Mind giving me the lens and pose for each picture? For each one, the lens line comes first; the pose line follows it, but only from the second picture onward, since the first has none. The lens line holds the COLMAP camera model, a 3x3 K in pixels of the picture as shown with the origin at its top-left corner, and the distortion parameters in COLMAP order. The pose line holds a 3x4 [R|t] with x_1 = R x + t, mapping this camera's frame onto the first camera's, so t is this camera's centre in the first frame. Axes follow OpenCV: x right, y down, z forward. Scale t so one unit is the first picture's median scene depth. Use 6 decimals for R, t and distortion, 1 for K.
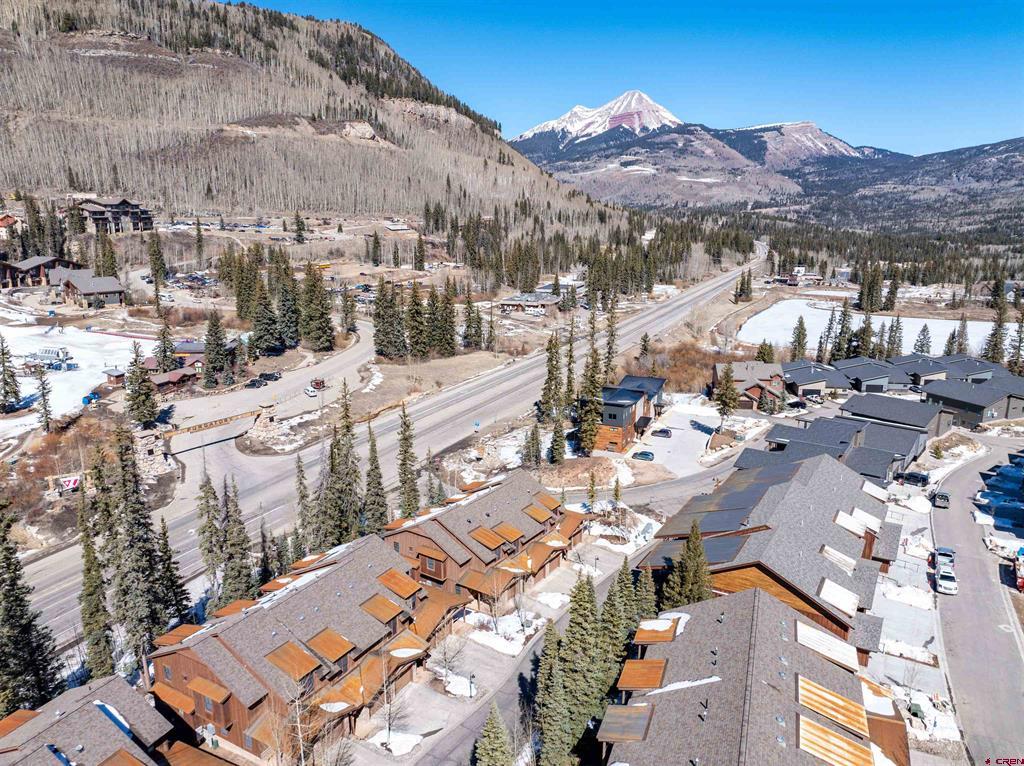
lens RADIAL K [[718.2, 0, 509.9], [0, 718.2, 385.8], [0, 0, 1]] dist [-0.050092, 0.025304]
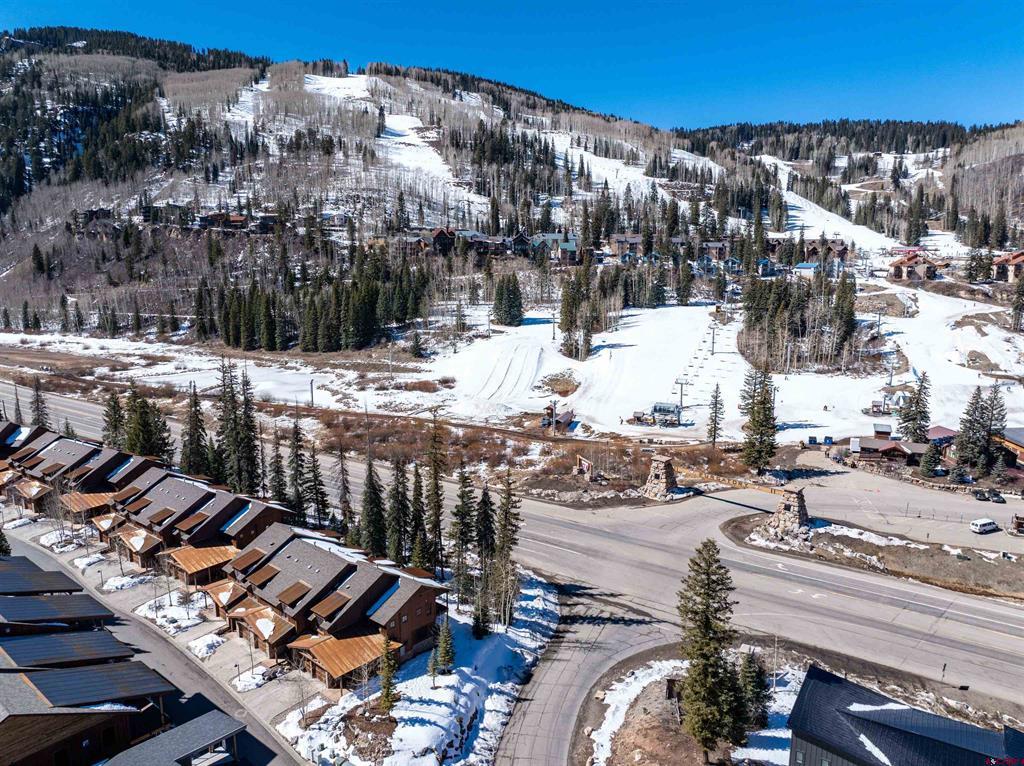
lens RADIAL K [[718.2, 0, 510.2], [0, 718.2, 374.4], [0, 0, 1]] dist [-0.050092, 0.025304]
pose [[-0.137106, 0.155352, -0.978298, 0.082349], [-0.234907, 0.954353, 0.184471, -0.029955], [0.962300, 0.255101, -0.094354, 0.130709]]
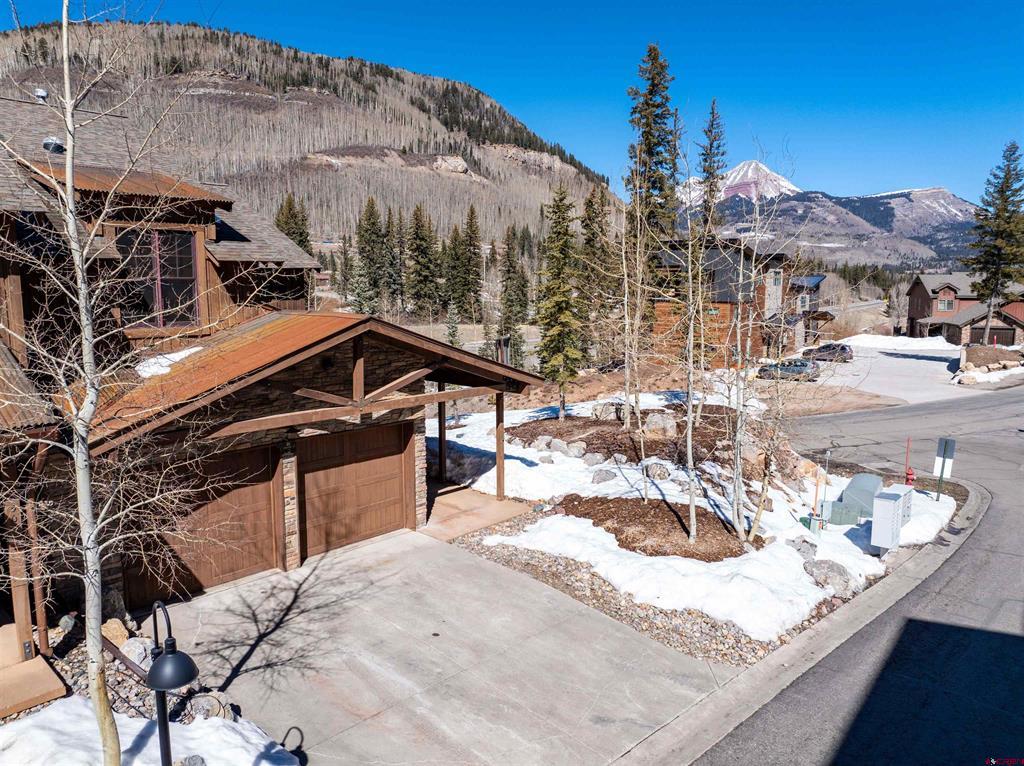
lens RADIAL K [[718.2, 0, 514.4], [0, 718.2, 382.6], [0, 0, 1]] dist [-0.050092, 0.025304]
pose [[0.988822, 0.019683, -0.147794, 0.015693], [-0.035164, 0.994073, -0.102875, 0.022713], [0.144893, 0.106922, 0.983653, 0.095636]]
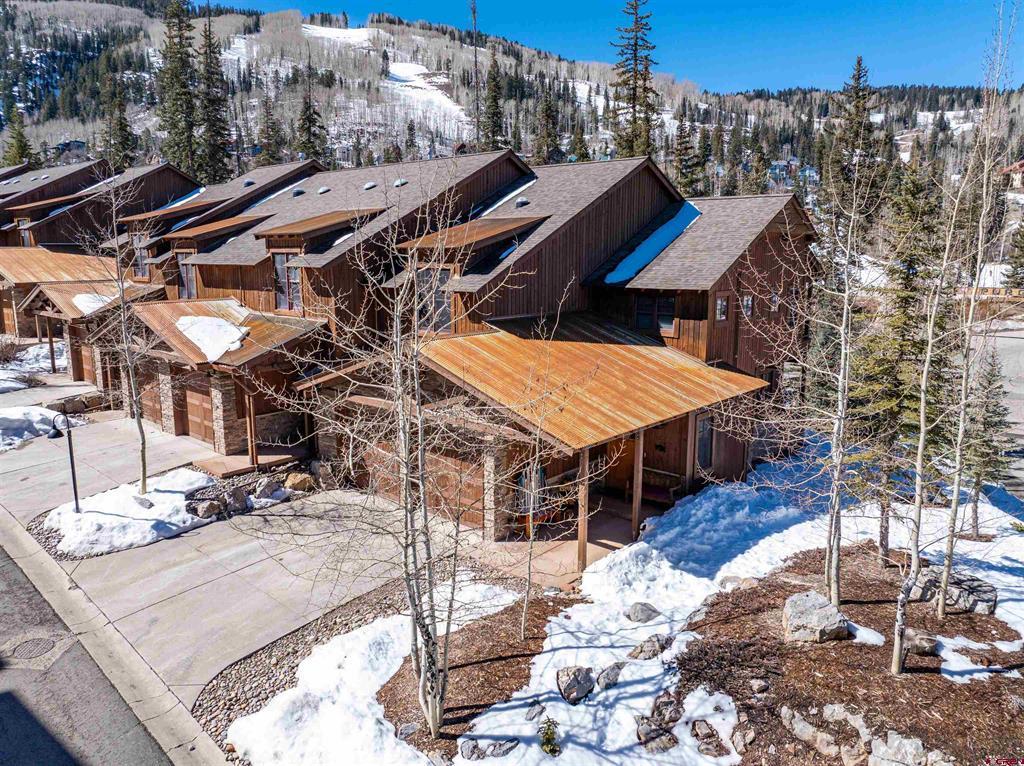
lens RADIAL K [[718.2, 0, 514.9], [0, 718.2, 381.6], [0, 0, 1]] dist [-0.050092, 0.025304]
pose [[-0.126346, 0.177614, -0.975956, 0.027231], [-0.241795, 0.948652, 0.203947, 0.017050], [0.962066, 0.261750, -0.076912, 0.112905]]
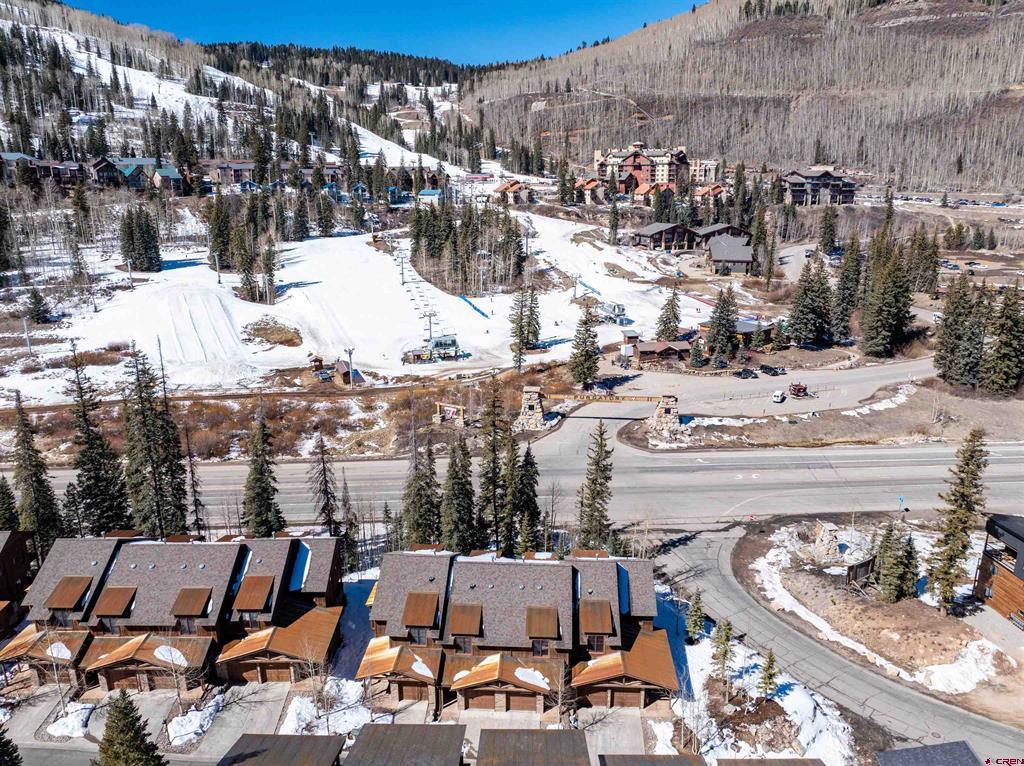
lens RADIAL K [[718.2, 0, 510.4], [0, 718.2, 378.4], [0, 0, 1]] dist [-0.050092, 0.025304]
pose [[0.505739, 0.220598, -0.834005, 0.054613], [-0.201474, 0.970222, 0.134455, -0.013088], [0.838830, 0.100031, 0.535124, 0.061443]]
